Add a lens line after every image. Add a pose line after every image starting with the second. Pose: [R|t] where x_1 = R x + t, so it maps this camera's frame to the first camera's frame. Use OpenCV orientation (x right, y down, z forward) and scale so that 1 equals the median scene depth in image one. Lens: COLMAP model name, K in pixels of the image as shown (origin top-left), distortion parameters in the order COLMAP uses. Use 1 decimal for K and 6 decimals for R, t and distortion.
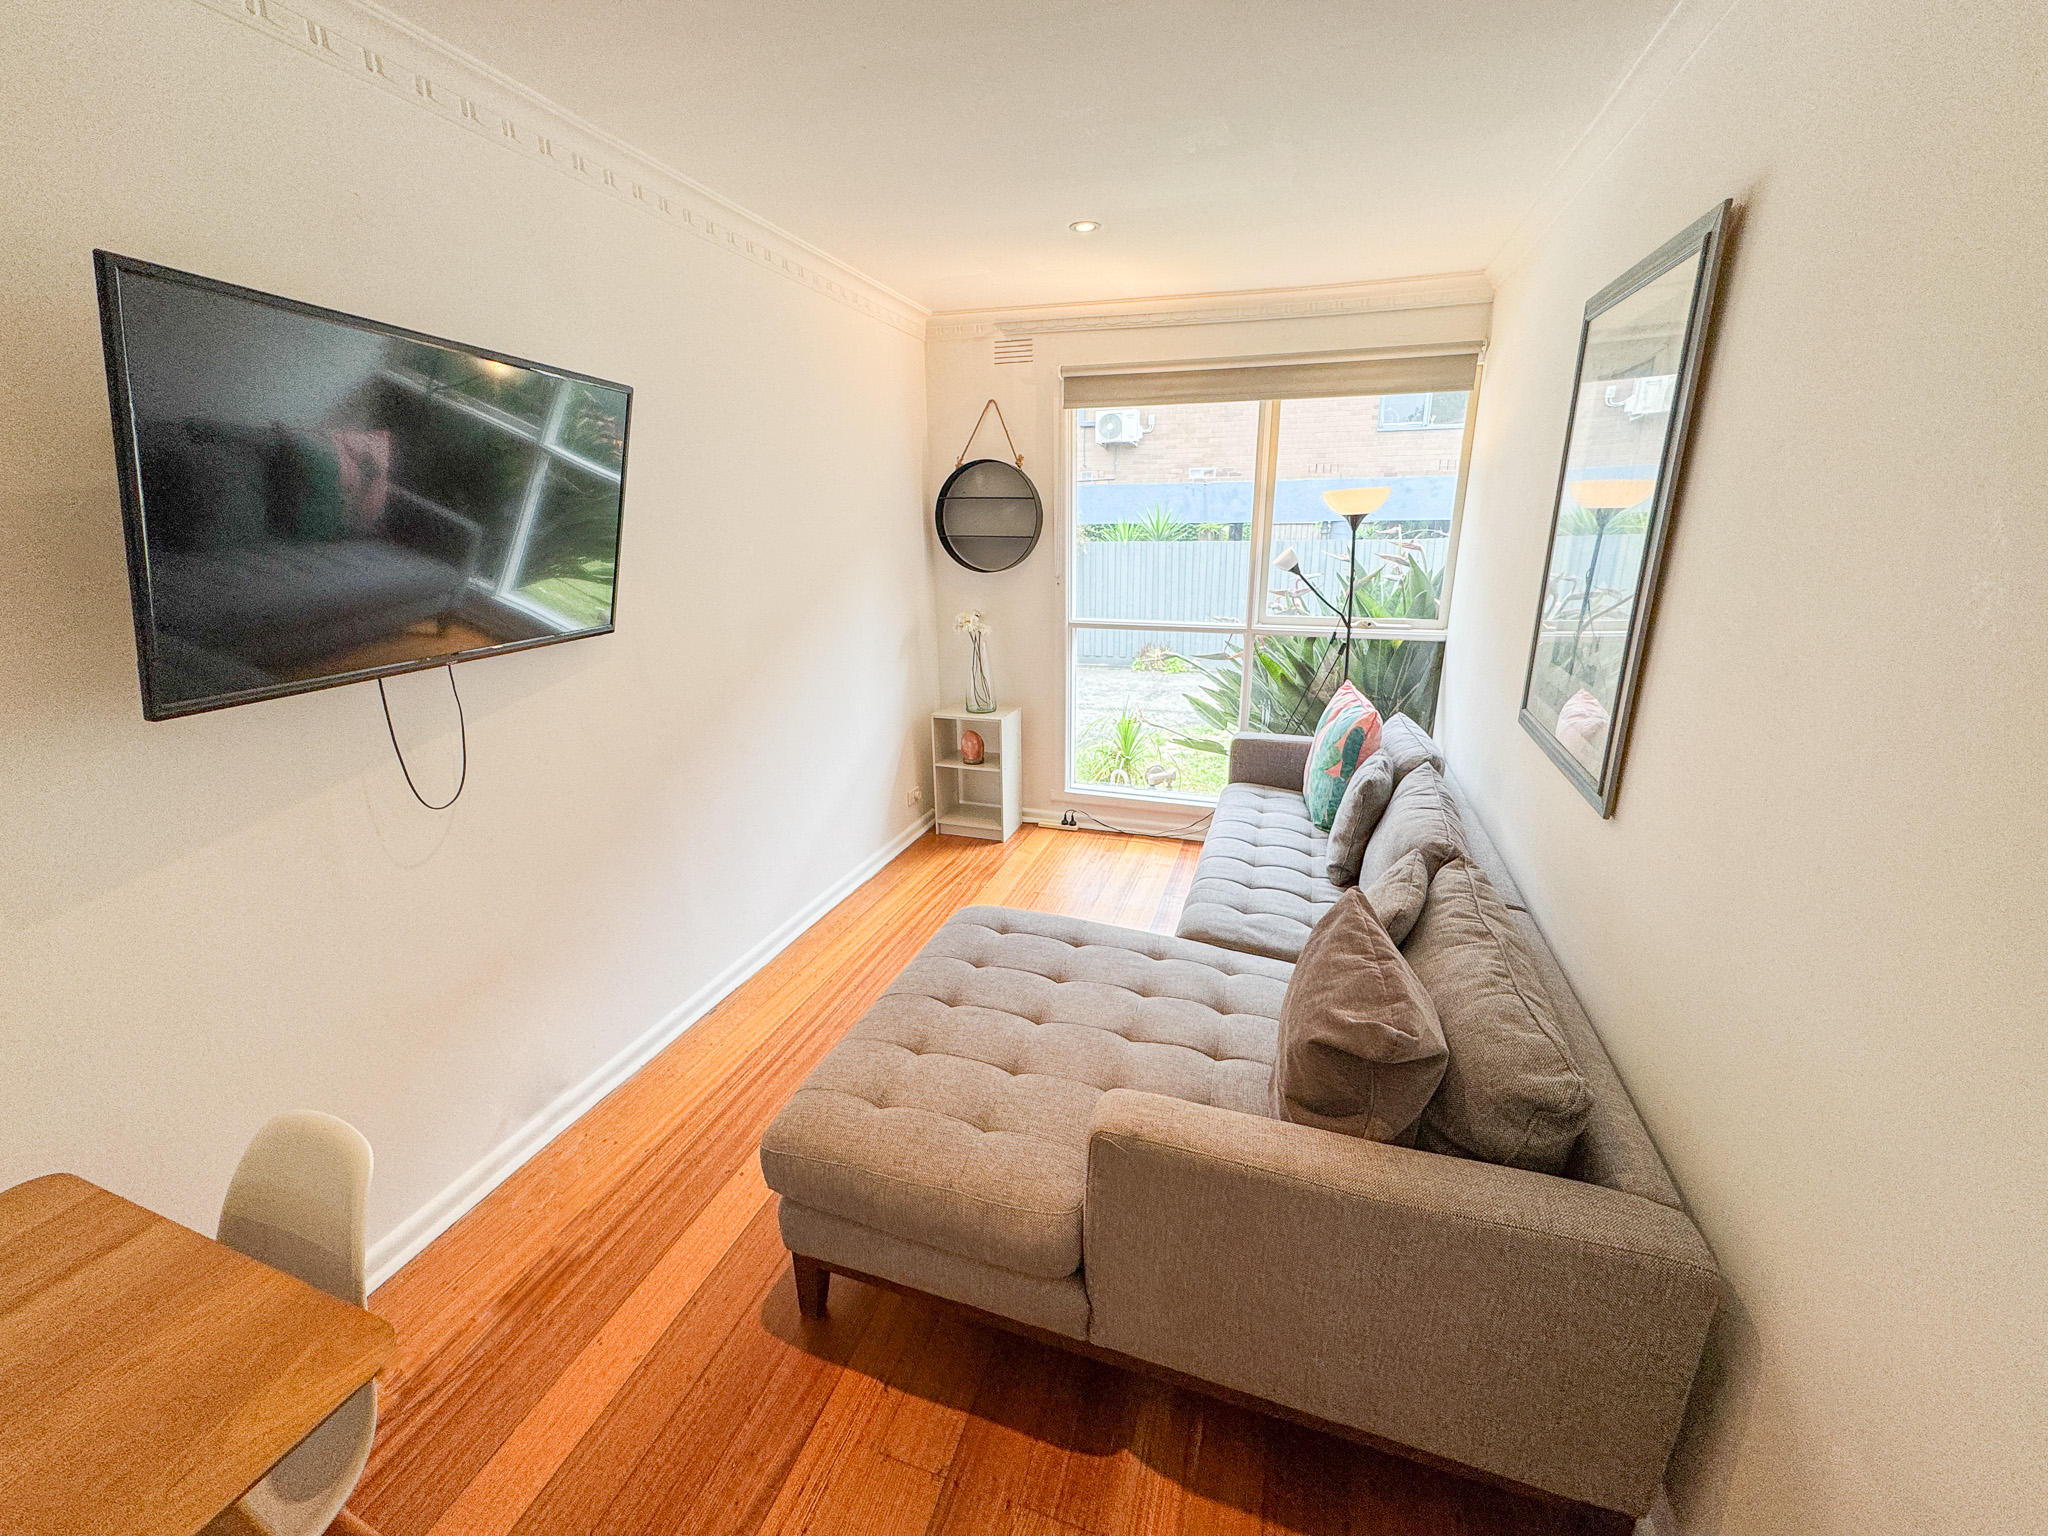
lens RADIAL K [[819.4, 0, 1024.0], [0, 819.4, 768.0], [0, 0, 1]] dist [-0.002137, -0.000324]
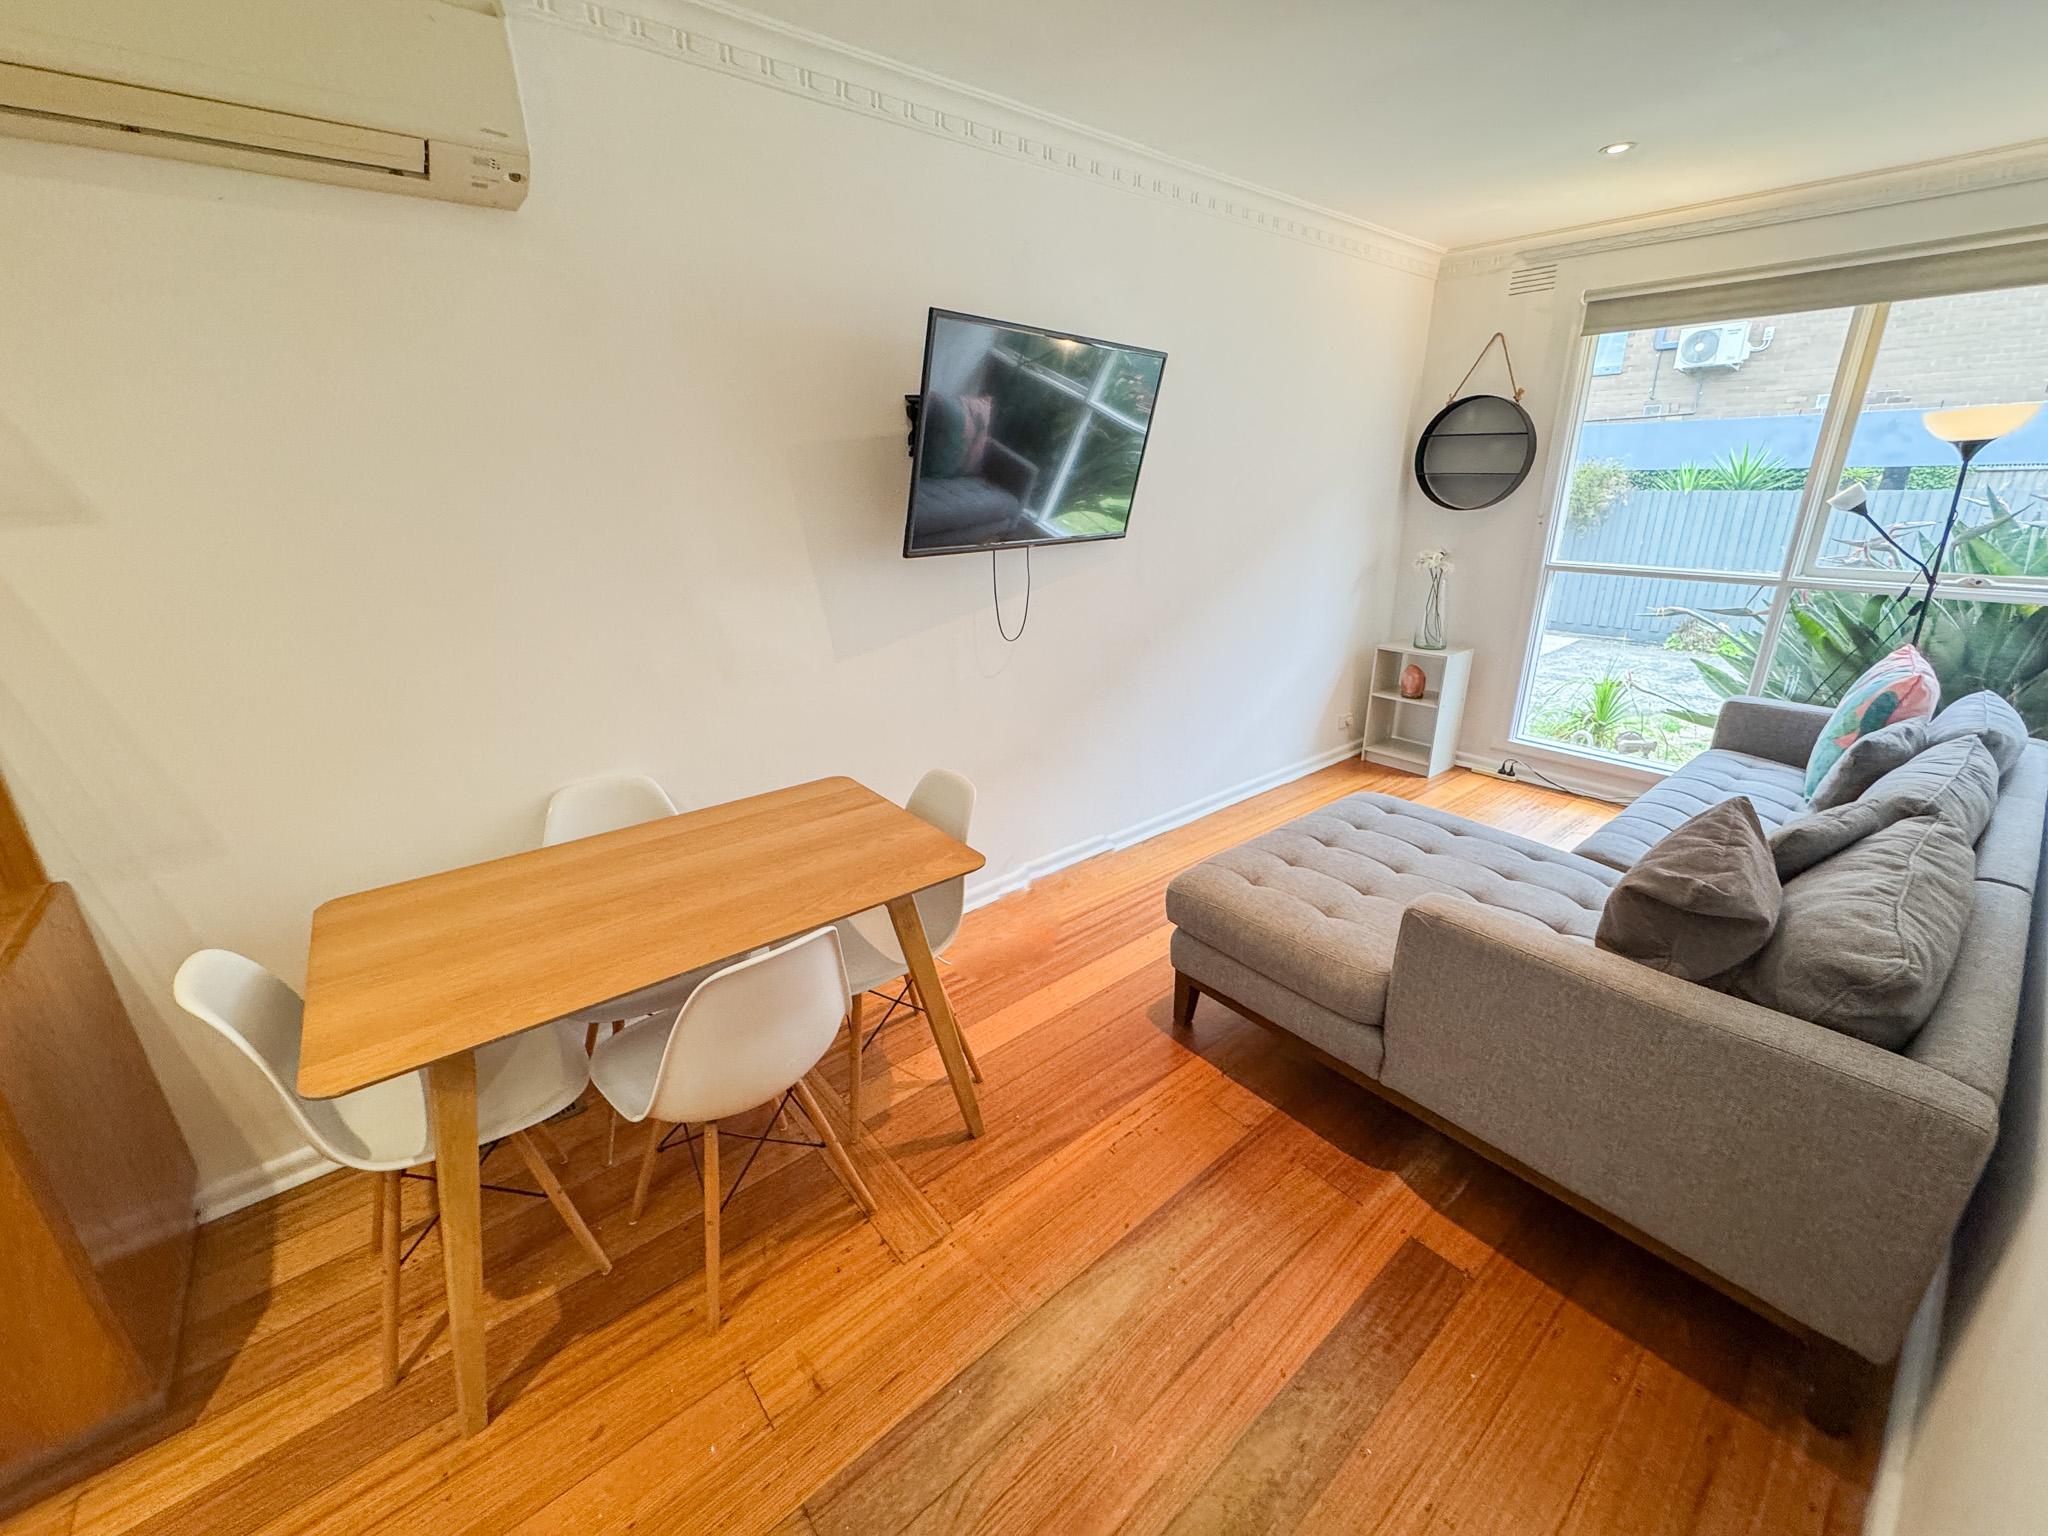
lens RADIAL K [[819.4, 0, 1024.0], [0, 819.4, 768.0], [0, 0, 1]] dist [-0.002137, -0.000324]
pose [[0.848517, 0.173411, -0.499948, 0.059159], [-0.146559, 0.984834, 0.092856, 0.060994], [0.508468, -0.005518, 0.861063, -0.147338]]
